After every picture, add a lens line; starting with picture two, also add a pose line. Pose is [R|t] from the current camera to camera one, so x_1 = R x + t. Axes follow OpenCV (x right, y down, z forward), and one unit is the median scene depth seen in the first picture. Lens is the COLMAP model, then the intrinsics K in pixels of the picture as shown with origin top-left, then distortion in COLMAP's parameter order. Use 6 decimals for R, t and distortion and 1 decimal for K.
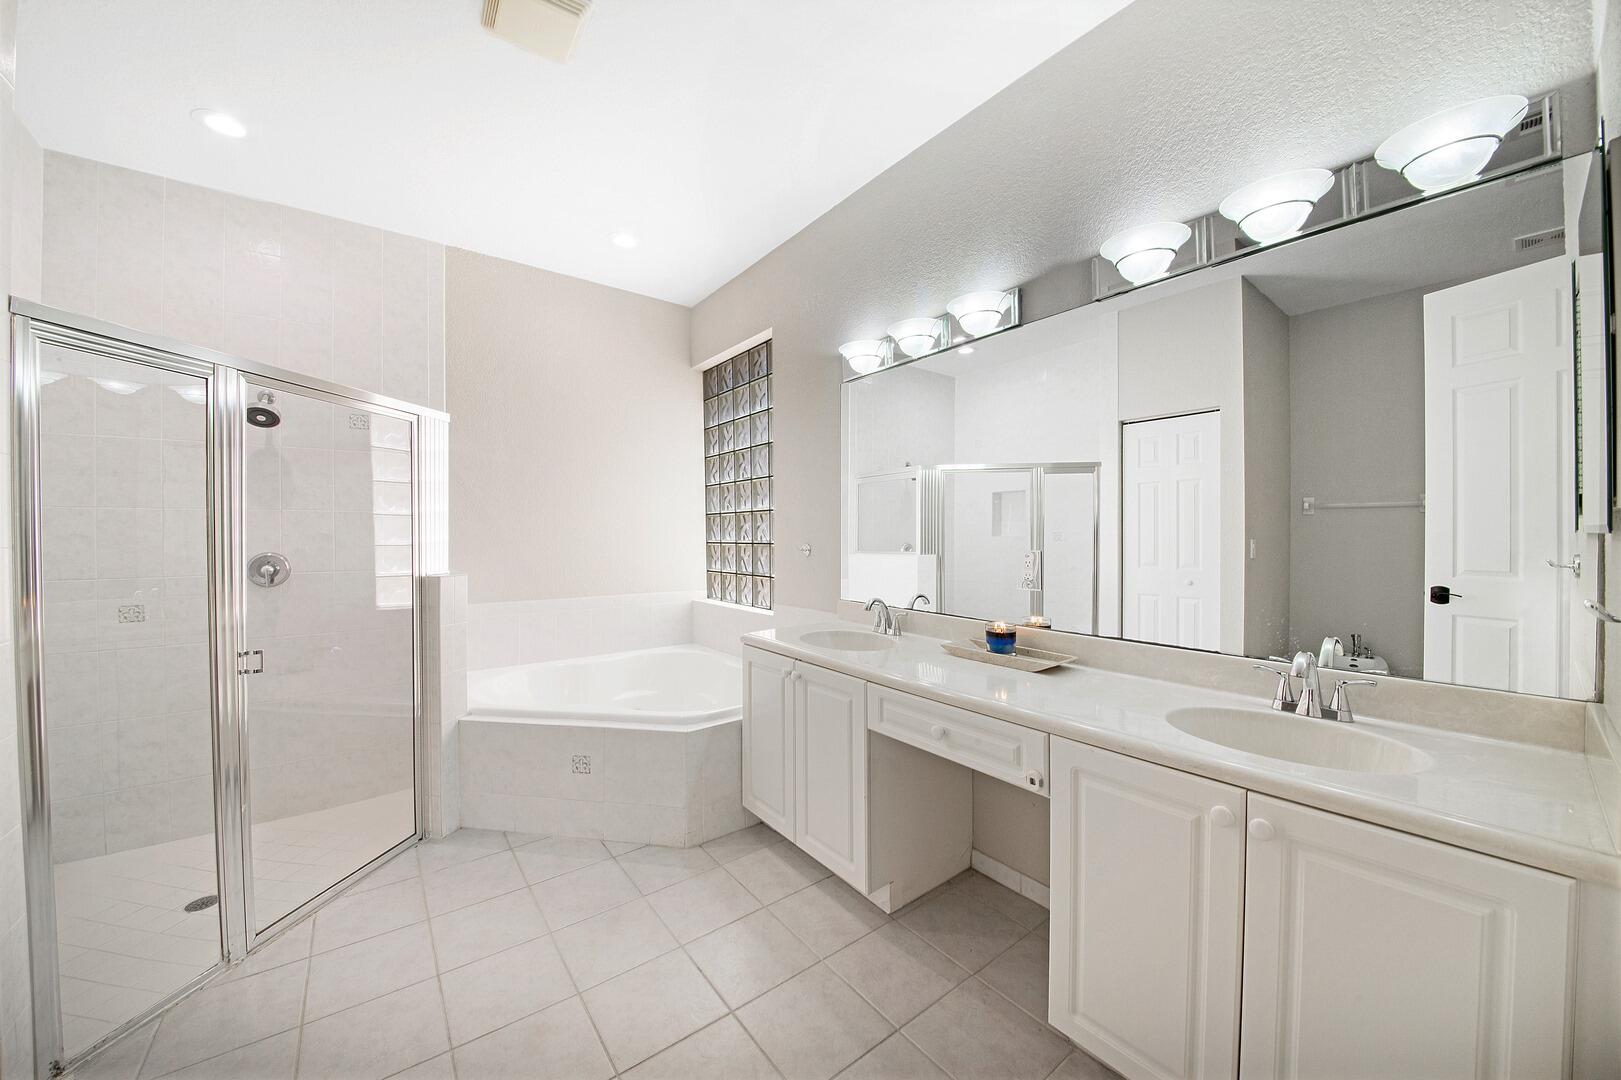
lens RADIAL K [[574.1, 0, 808.5], [0, 574.1, 542.5], [0, 0, 1]] dist [0.001174, -0.000199]
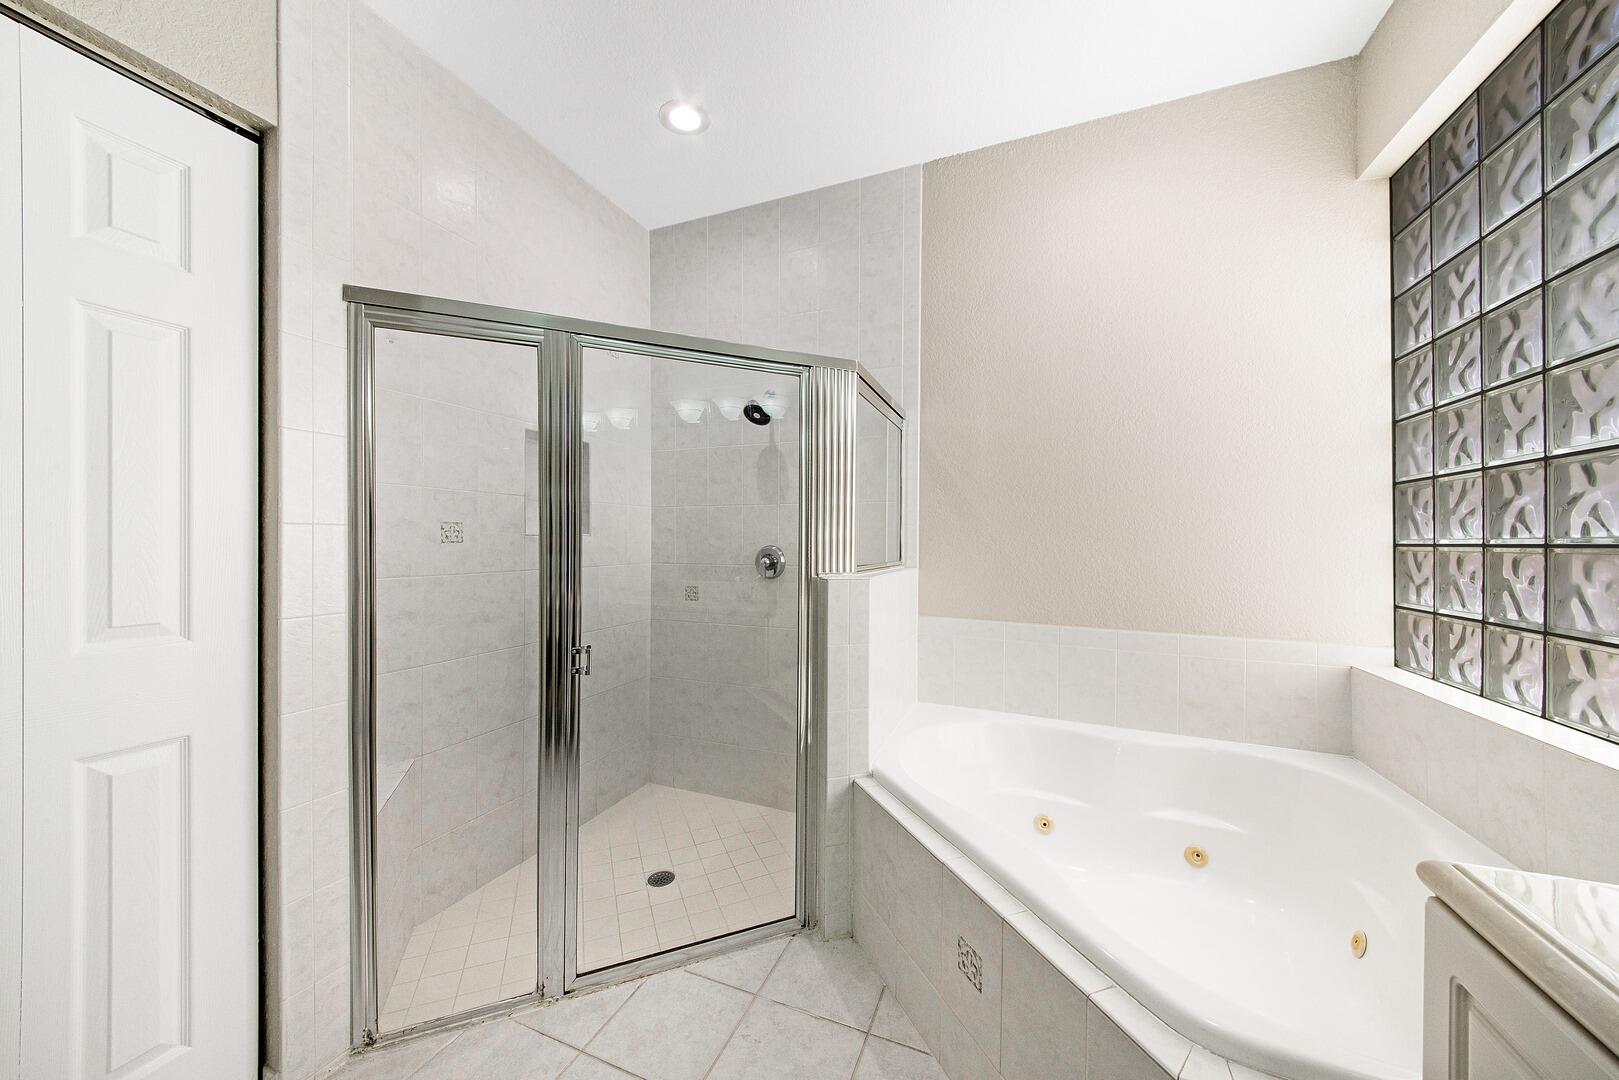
lens RADIAL K [[573.4, 0, 807.5], [0, 573.4, 542.5], [0, 0, 1]] dist [0.001174, -0.000199]
pose [[0.503125, 0.010013, -0.864156, -0.018129], [-0.019639, 0.999807, 0.000150, 0.008161], [0.863990, 0.016895, 0.503225, 0.398063]]
